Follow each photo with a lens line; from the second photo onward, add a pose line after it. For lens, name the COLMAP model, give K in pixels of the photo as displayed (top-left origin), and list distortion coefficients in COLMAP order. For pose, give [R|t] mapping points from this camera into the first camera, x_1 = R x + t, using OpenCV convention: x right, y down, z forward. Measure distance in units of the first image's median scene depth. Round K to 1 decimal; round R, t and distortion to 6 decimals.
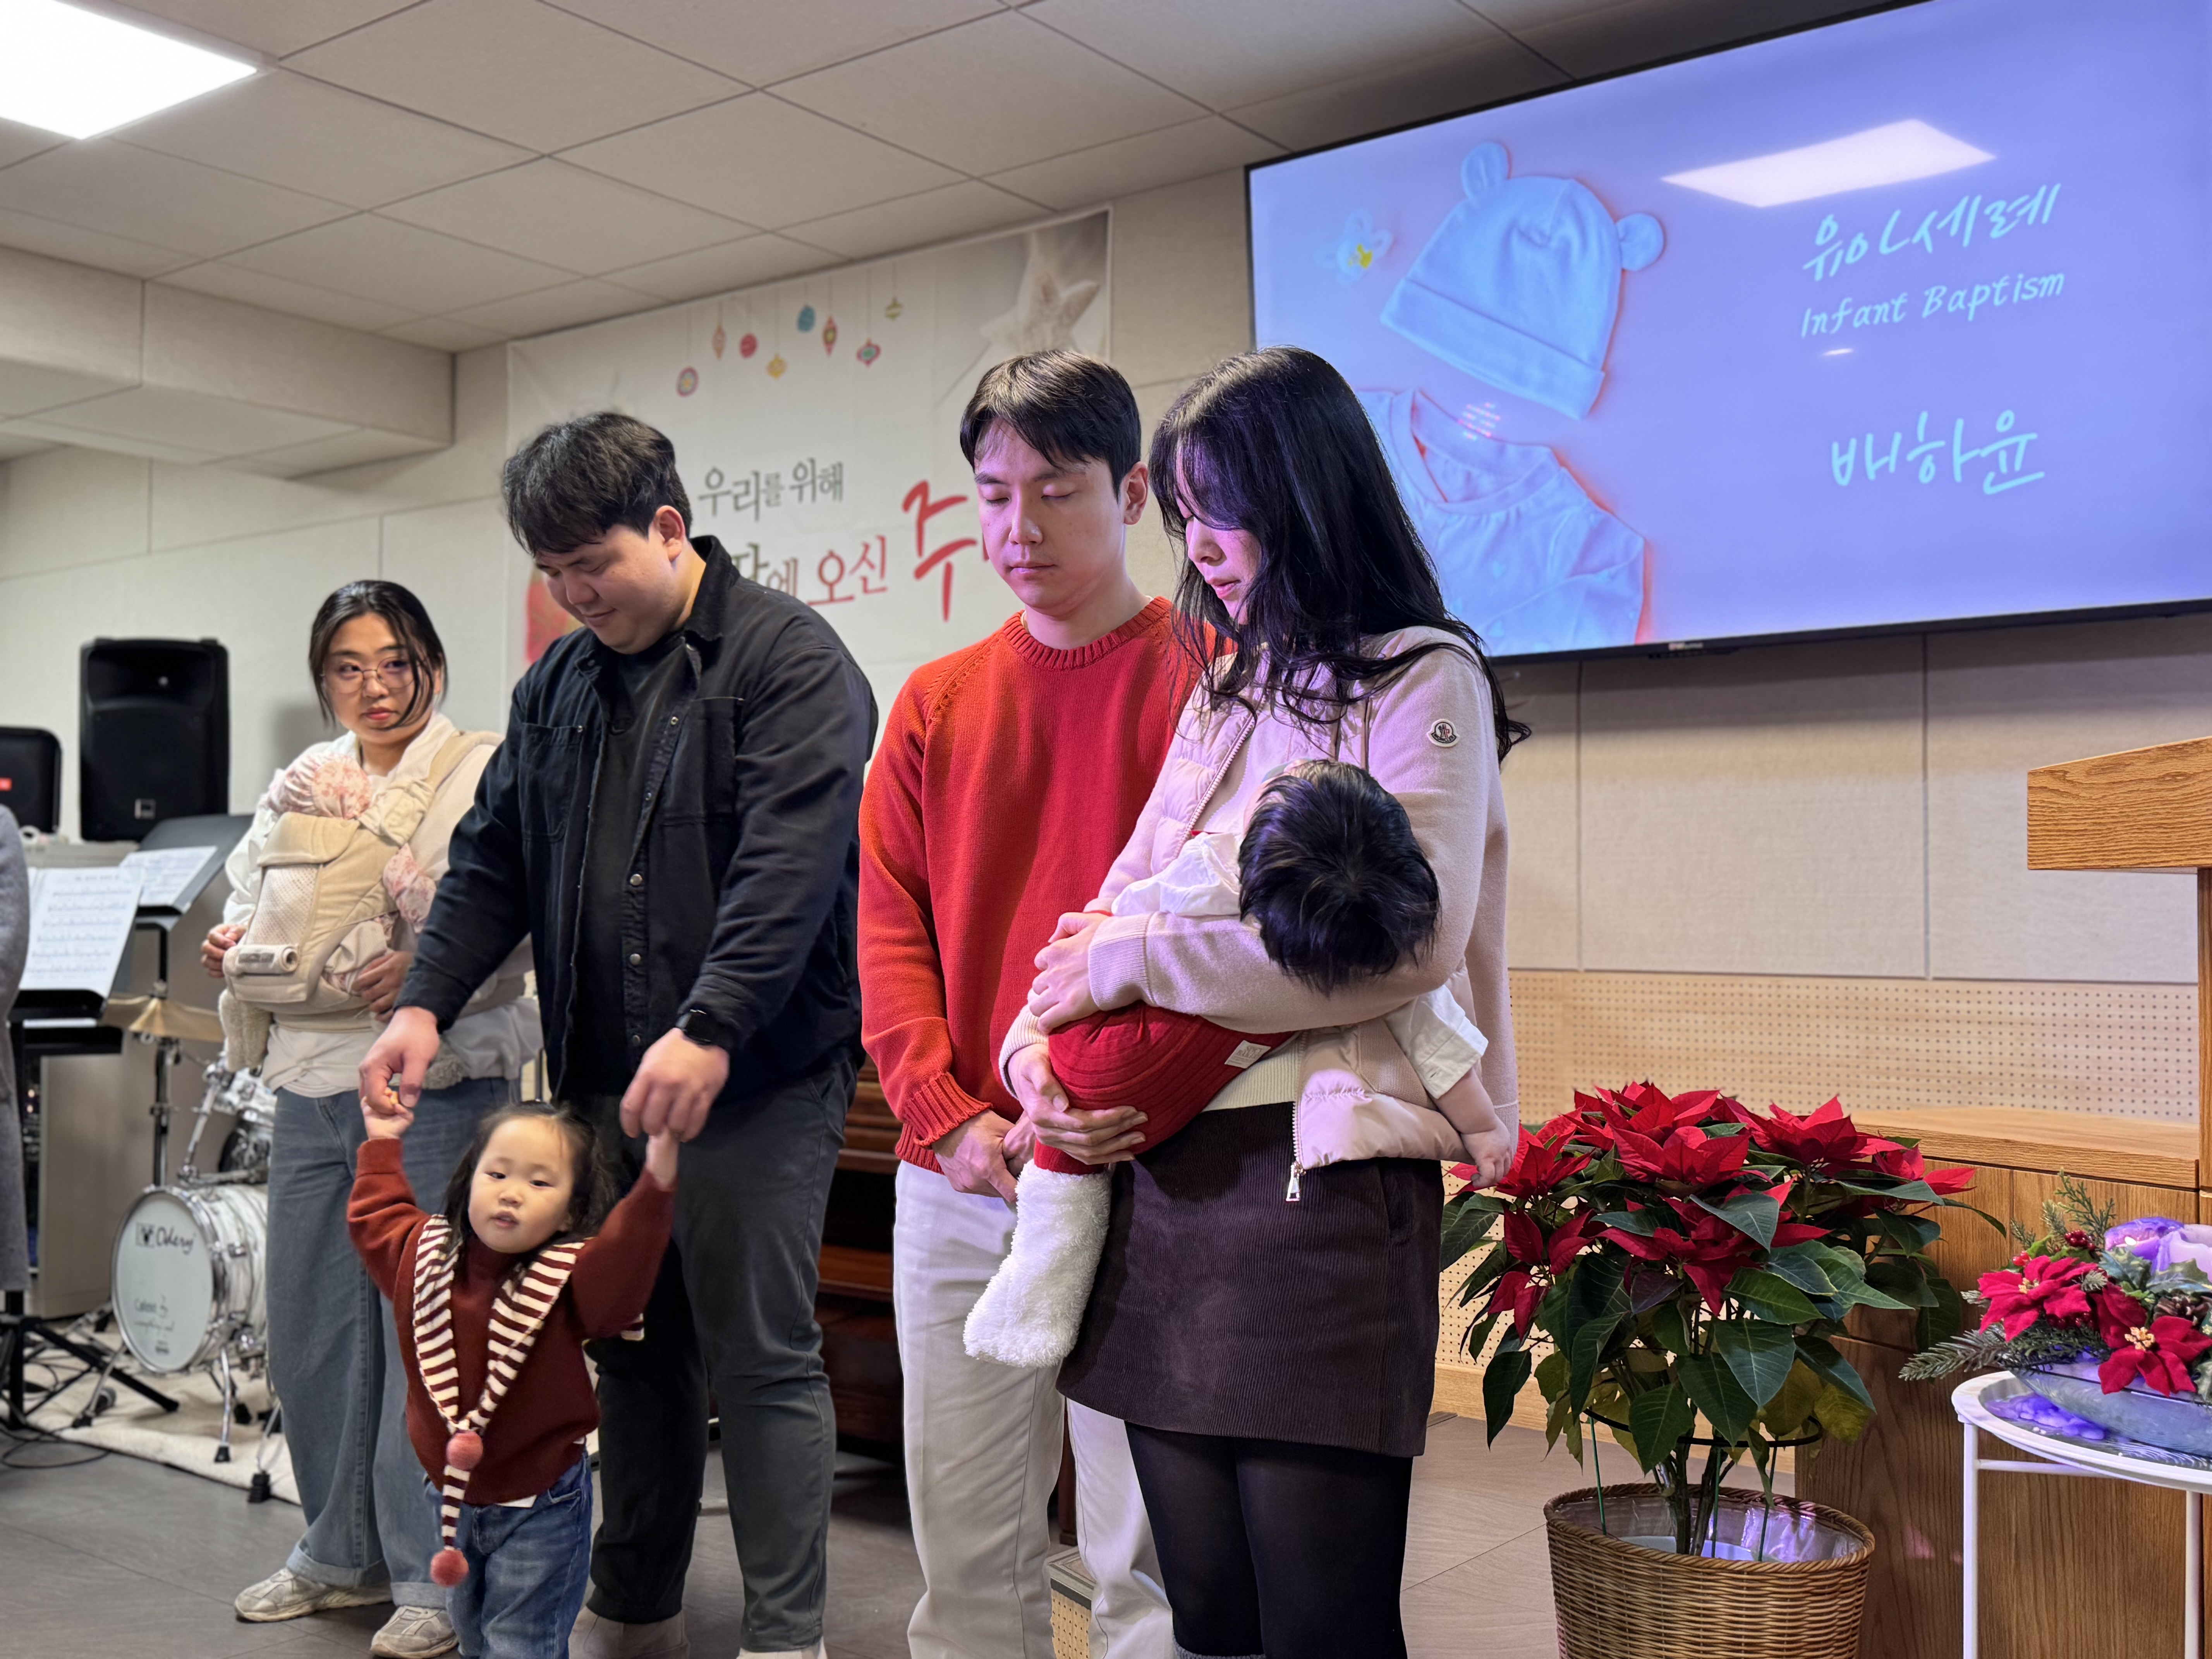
lens RADIAL K [[2165.2, 0, 1149.0], [0, 2165.2, 874.6], [0, 0, 1]] dist [0.063280, 0.000000]
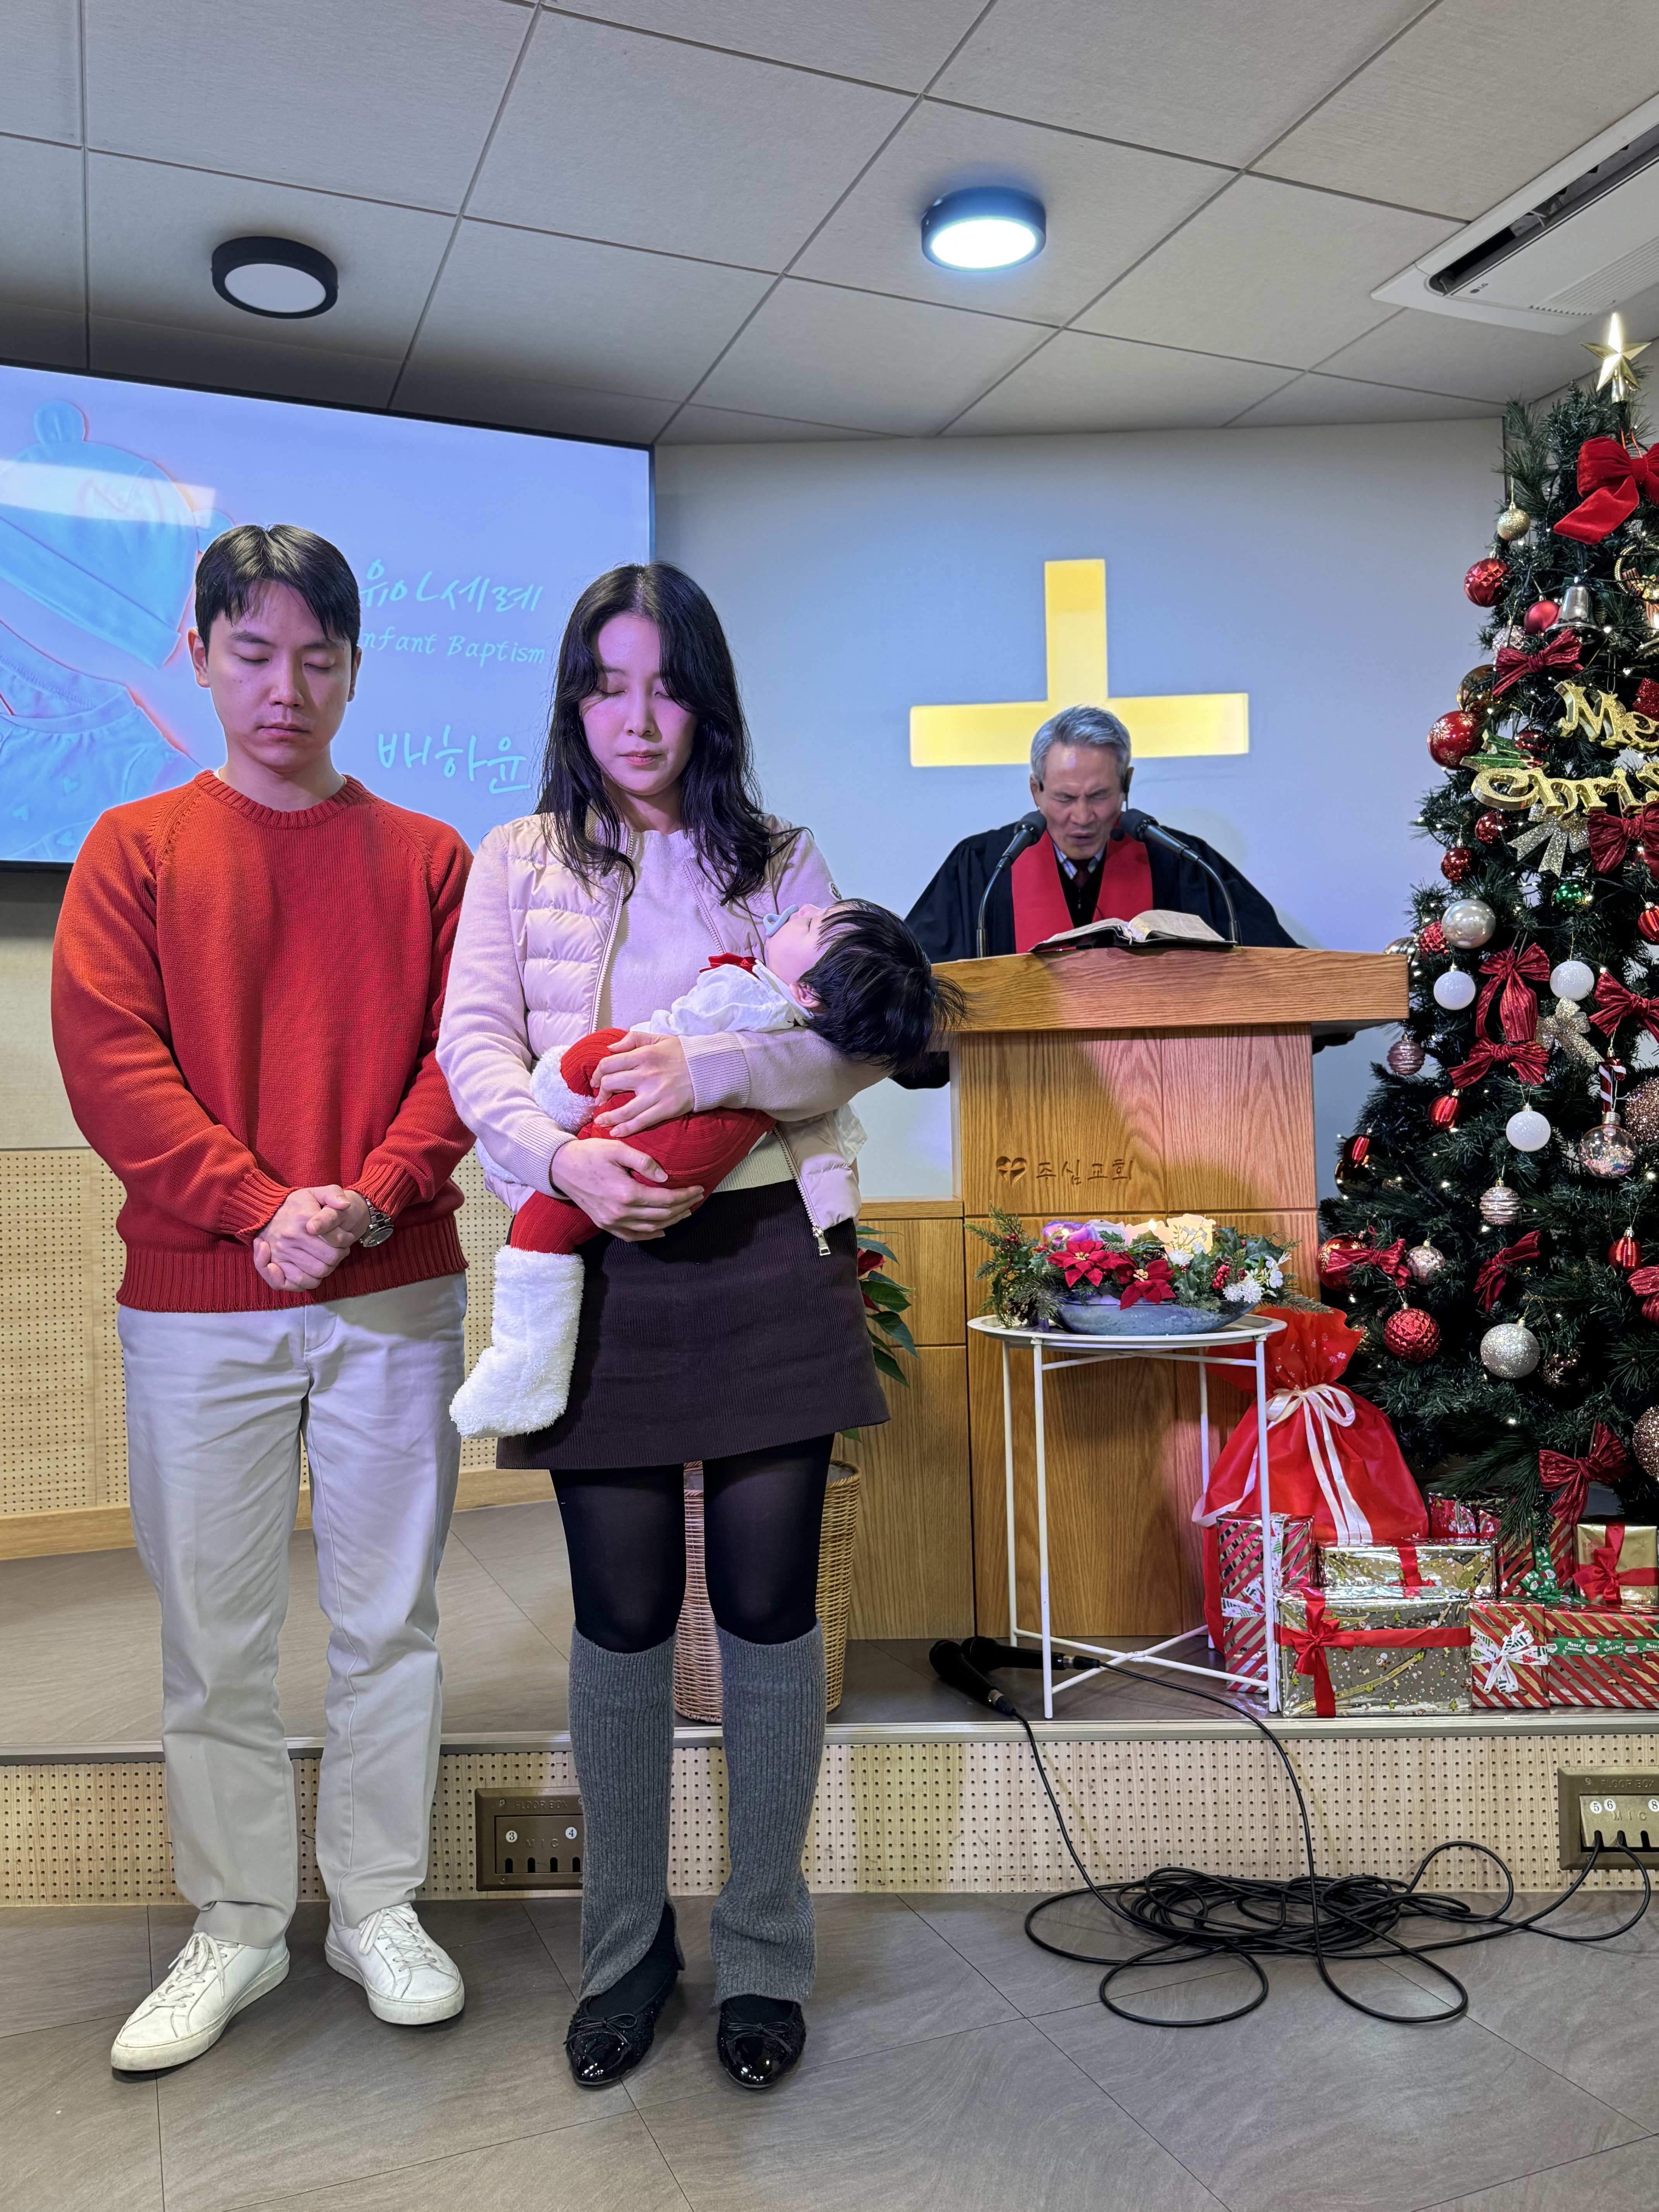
lens RADIAL K [[1709.0, 0, 821.0], [0, 1709.0, 1108.3], [0, 0, 1]] dist [0.090723, -0.115658]
pose [[0.513735, 0.000868, 0.857949, -0.394144], [0.010617, 0.999916, -0.007369, 0.034935], [-0.857883, 0.012895, 0.513683, 0.211532]]
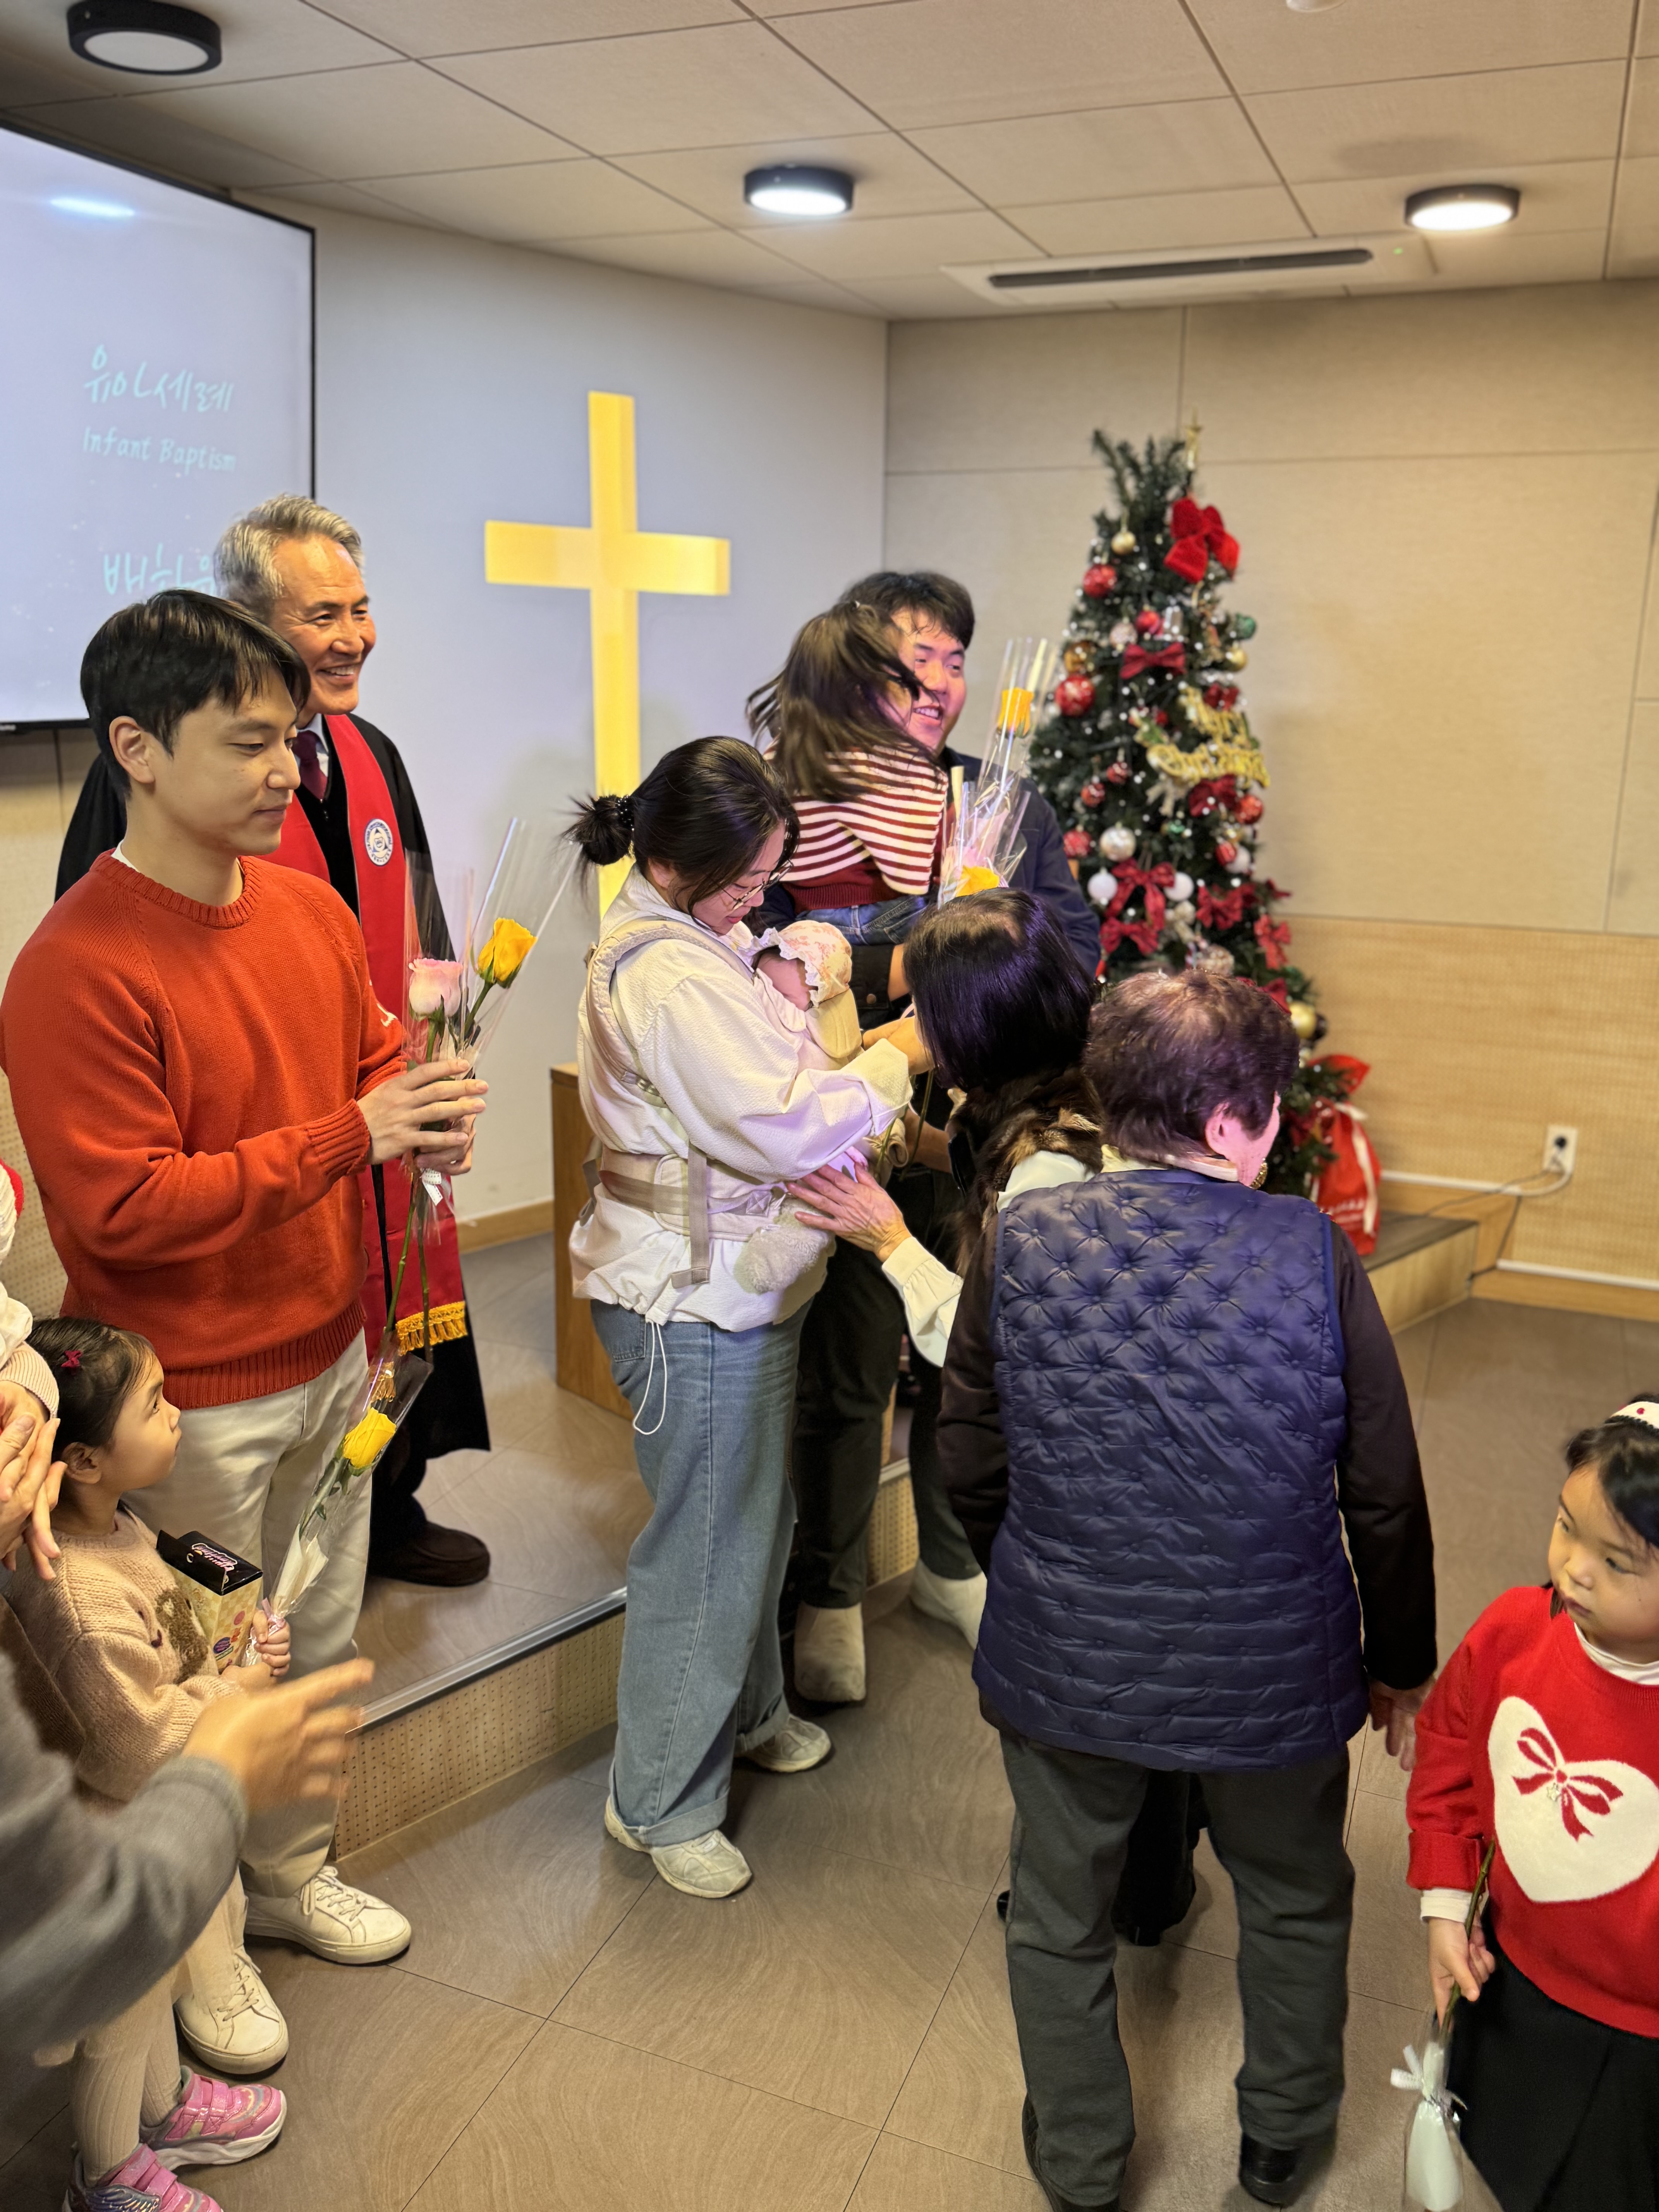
lens RADIAL K [[1749.6, 0, 791.9], [0, 1749.6, 1102.1], [0, 0, 1]] dist [0.038607, -0.061673]
pose [[-0.249998, -0.250672, 0.935235, -0.632110], [-0.033822, 0.967577, 0.250300, -0.144727], [-0.967655, 0.030943, -0.250370, 0.791249]]
